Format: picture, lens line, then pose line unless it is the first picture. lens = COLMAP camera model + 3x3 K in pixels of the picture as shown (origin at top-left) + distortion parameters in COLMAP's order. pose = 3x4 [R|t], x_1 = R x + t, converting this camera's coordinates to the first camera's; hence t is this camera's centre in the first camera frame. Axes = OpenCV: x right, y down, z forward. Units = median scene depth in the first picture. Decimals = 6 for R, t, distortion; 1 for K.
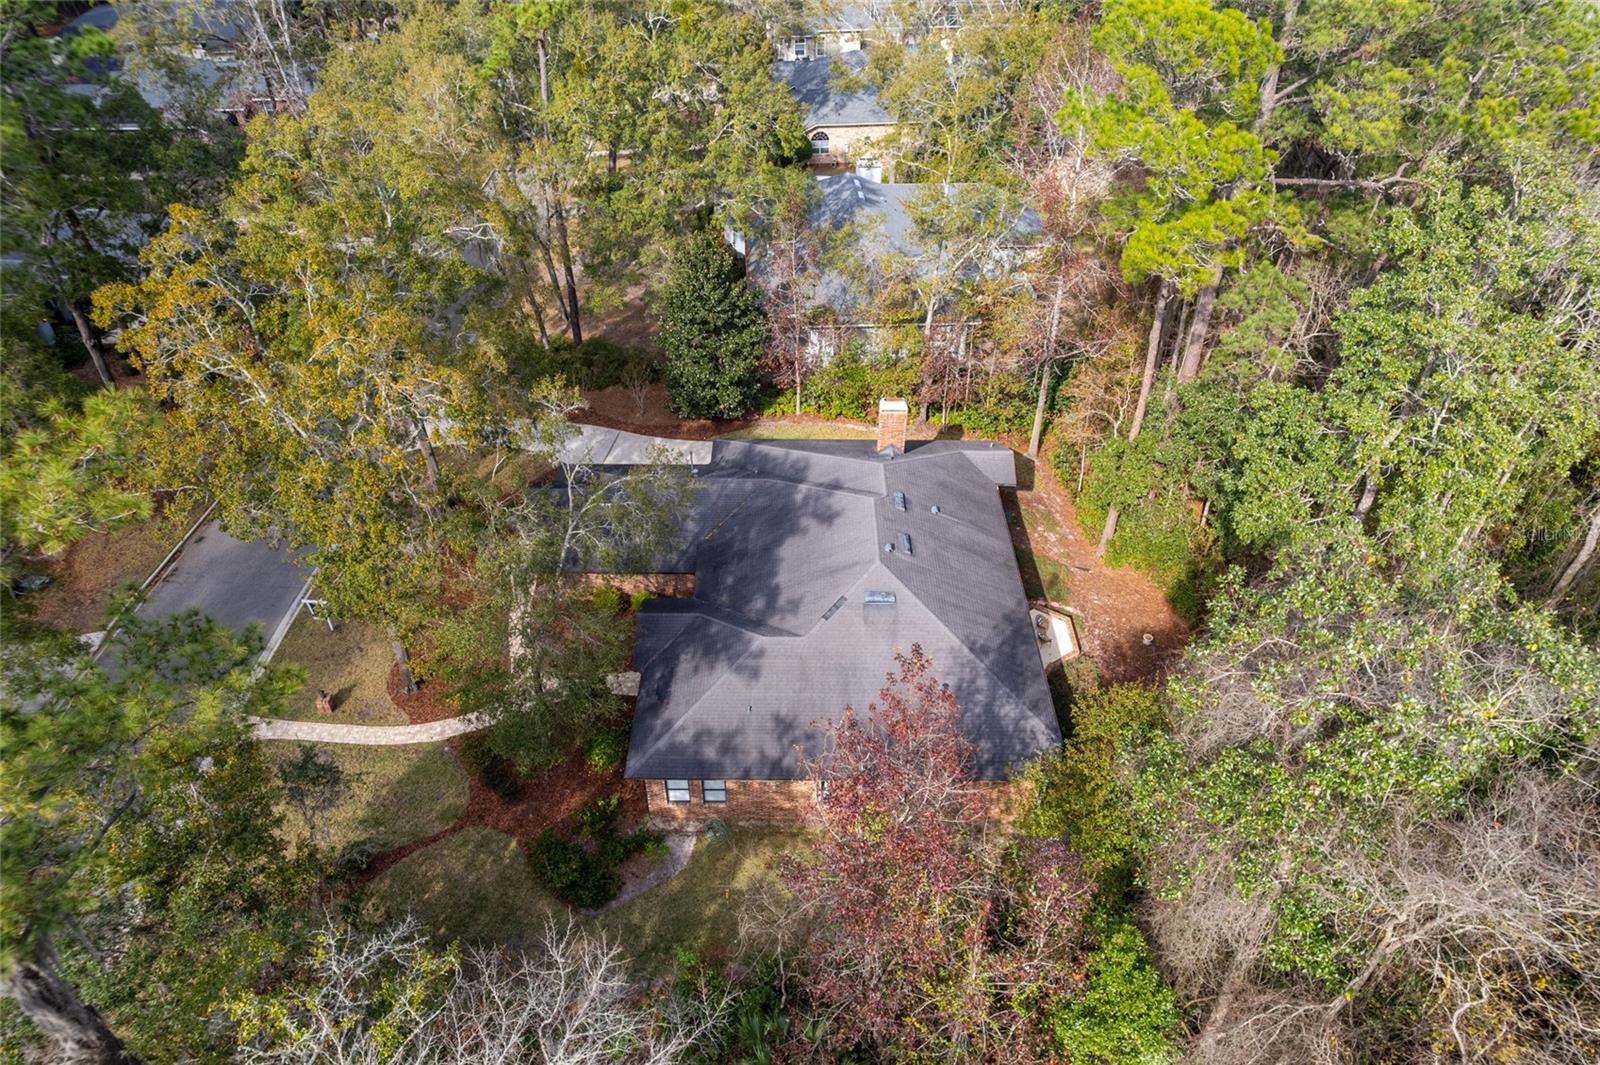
lens RADIAL K [[983.2, 0, 800.0], [0, 983.2, 532.5], [0, 0, 1]] dist [0.001207, -0.000274]
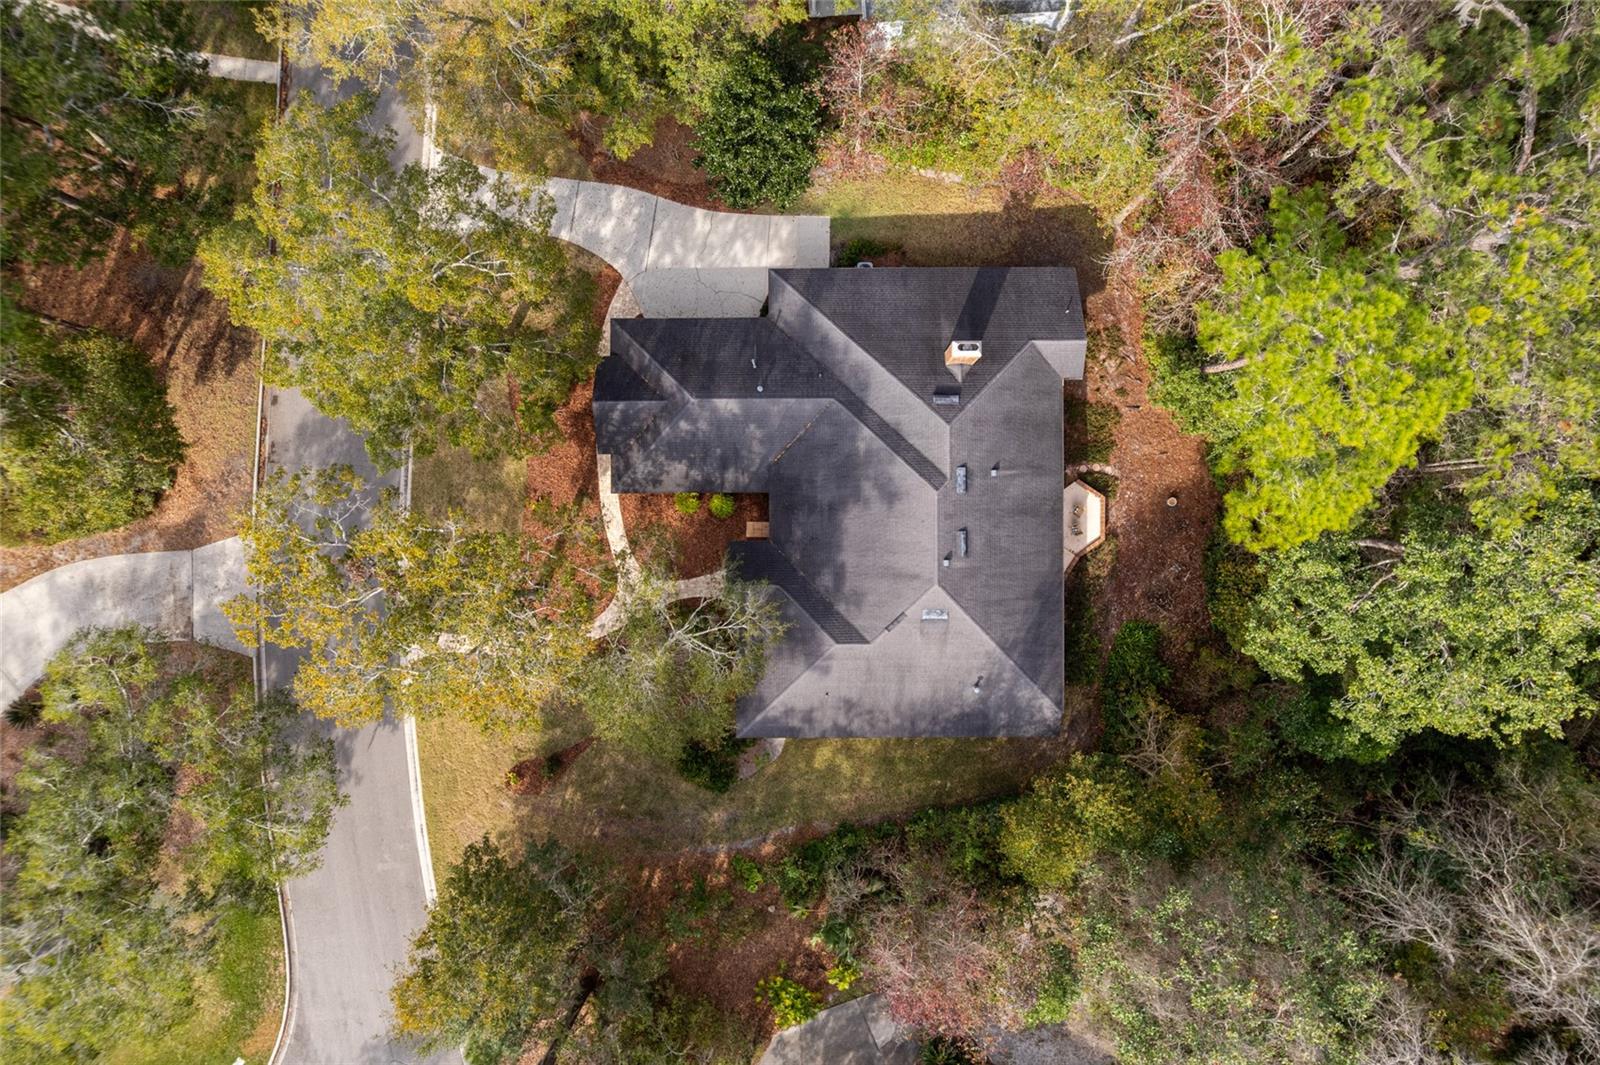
lens RADIAL K [[983.2, 0, 800.0], [0, 983.2, 532.5], [0, 0, 1]] dist [0.001207, -0.000274]
pose [[0.999946, 0.009034, -0.005085, -0.074072], [-0.001739, 0.629737, 0.776806, -0.908165], [0.010220, -0.776756, 0.629719, 0.329067]]
